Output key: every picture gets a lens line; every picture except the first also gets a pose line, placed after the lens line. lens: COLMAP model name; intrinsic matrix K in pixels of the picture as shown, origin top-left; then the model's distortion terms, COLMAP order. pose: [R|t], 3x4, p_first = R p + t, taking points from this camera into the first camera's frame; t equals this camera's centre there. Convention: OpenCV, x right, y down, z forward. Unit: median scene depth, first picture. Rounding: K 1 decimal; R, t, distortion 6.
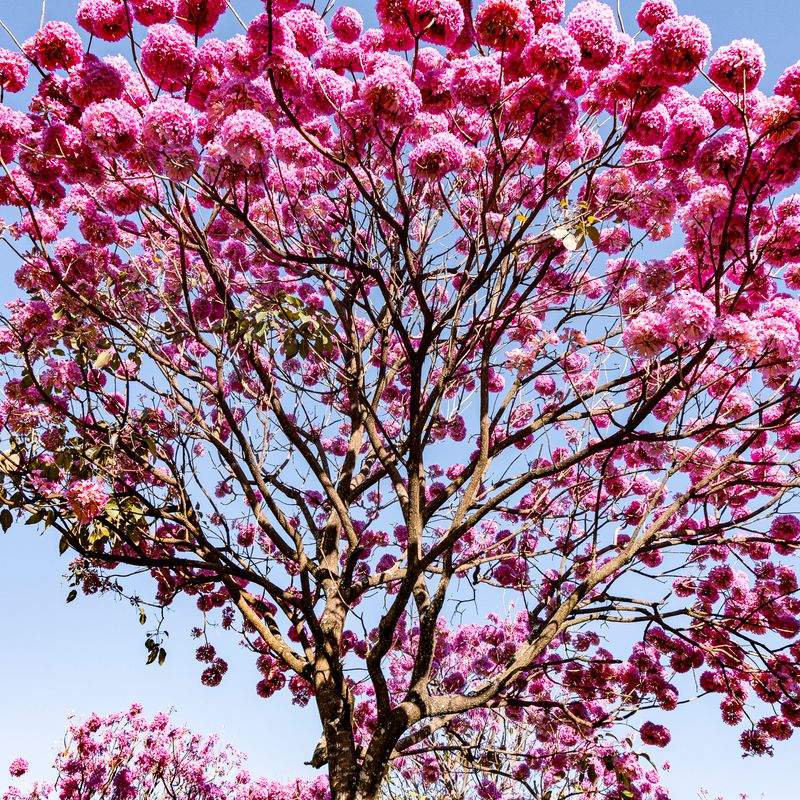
lens RADIAL K [[817.3, 0, 392.6], [0, 817.3, 393.1], [0, 0, 1]] dist [-0.030296, 0.000000]
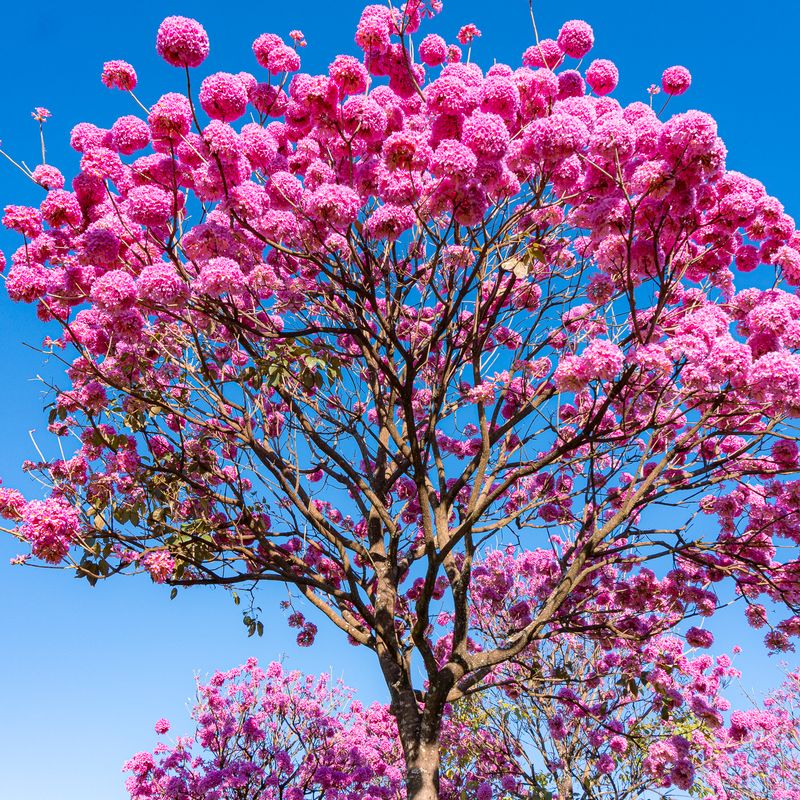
lens RADIAL K [[817.3, 0, 393.2], [0, 817.3, 396.2], [0, 0, 1]] dist [-0.030296, 0.000000]
pose [[0.982245, -0.161020, -0.096266, 0.080105], [0.170877, 0.979698, 0.104843, -0.104925], [0.077430, -0.119431, 0.989819, -0.109237]]
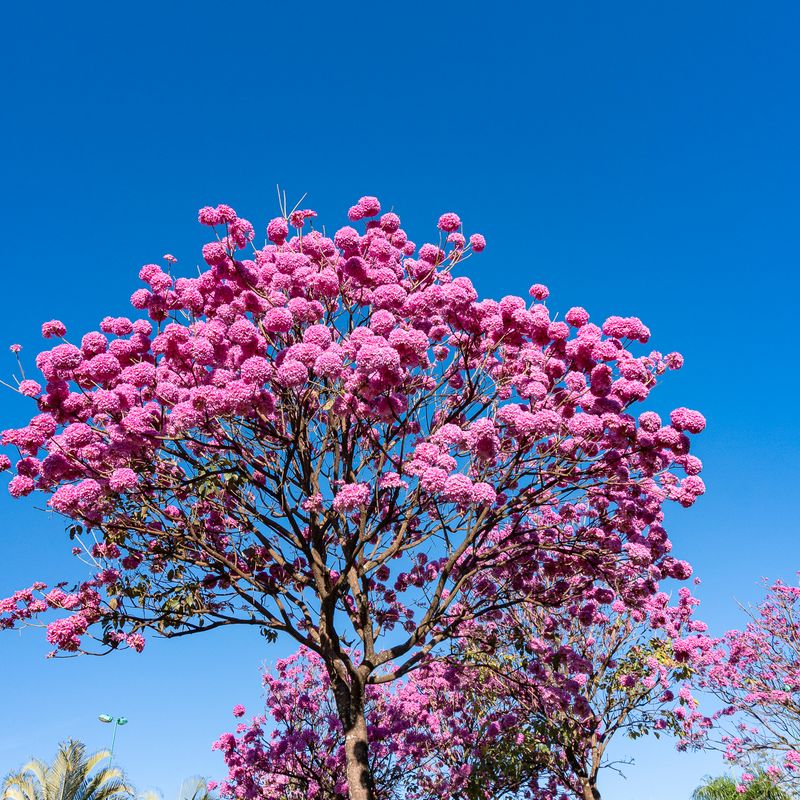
lens RADIAL K [[817.3, 0, 397.5], [0, 817.3, 399.9], [0, 0, 1]] dist [-0.030296, 0.000000]
pose [[0.924183, -0.322222, -0.205081, 0.442562], [0.354794, 0.923071, 0.148533, -0.263250], [0.141444, -0.210033, 0.967409, -0.394995]]
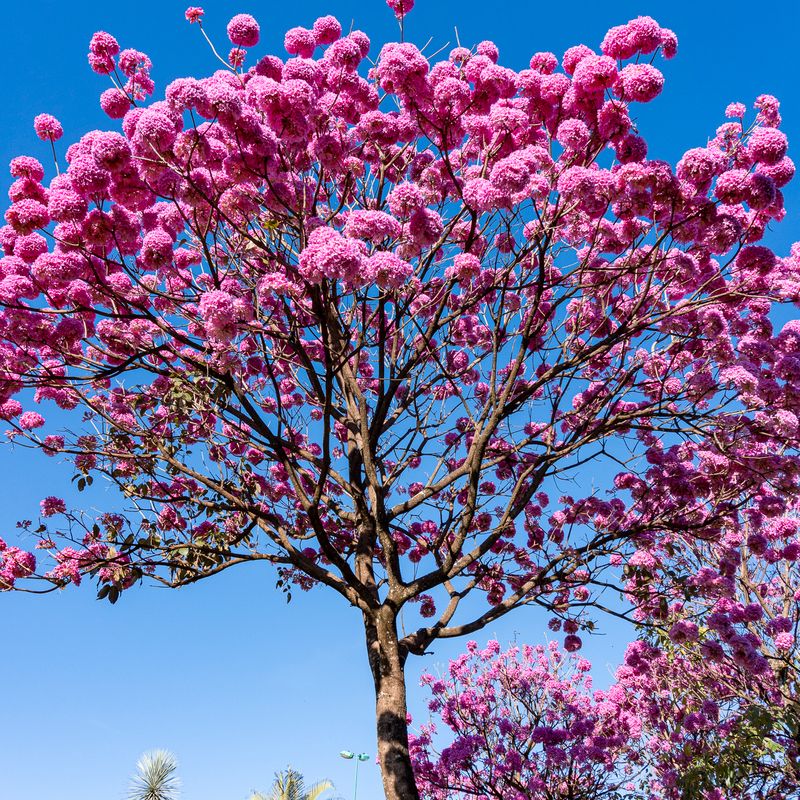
lens RADIAL K [[817.3, 0, 394.4], [0, 817.3, 406.8], [0, 0, 1]] dist [-0.030296, 0.000000]
pose [[0.760098, -0.464971, -0.453931, 0.543861], [0.507990, 0.860801, -0.031119, 0.117775], [0.405213, -0.206939, 0.890493, -0.075939]]
